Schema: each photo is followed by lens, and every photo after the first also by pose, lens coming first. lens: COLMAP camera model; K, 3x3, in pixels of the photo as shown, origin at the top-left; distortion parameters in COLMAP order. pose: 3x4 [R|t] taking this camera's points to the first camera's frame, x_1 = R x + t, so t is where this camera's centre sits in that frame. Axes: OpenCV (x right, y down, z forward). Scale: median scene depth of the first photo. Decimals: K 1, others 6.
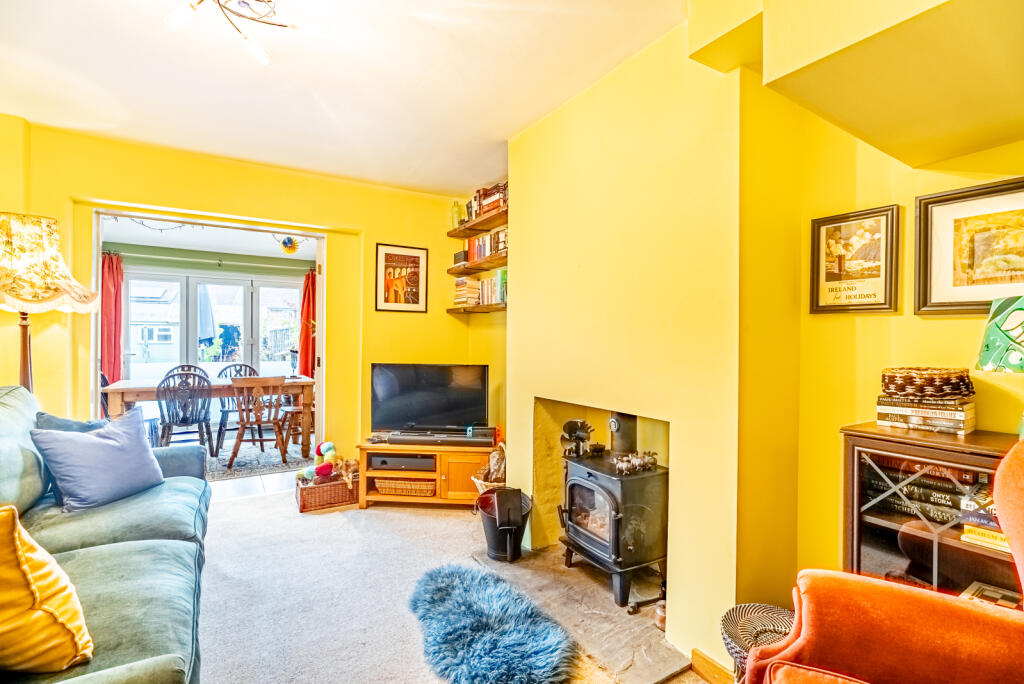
lens RADIAL K [[483.5, 0, 512.0], [0, 483.5, 342.0], [0, 0, 1]] dist [-0.000334, -0.000043]
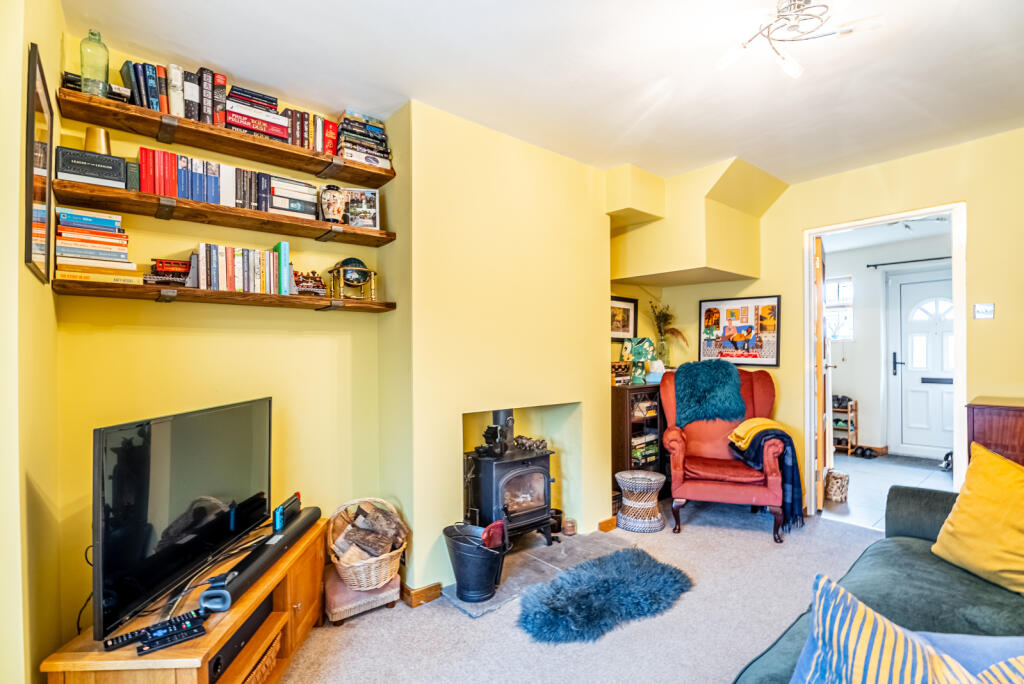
lens RADIAL K [[483.5, 0, 512.0], [0, 483.5, 342.0], [0, 0, 1]] dist [-0.000334, -0.000043]
pose [[-0.162085, 0.012760, 0.986694, -0.677696], [0.003973, 0.999917, -0.012279, -0.010262], [-0.986769, 0.001930, -0.162122, 0.798549]]
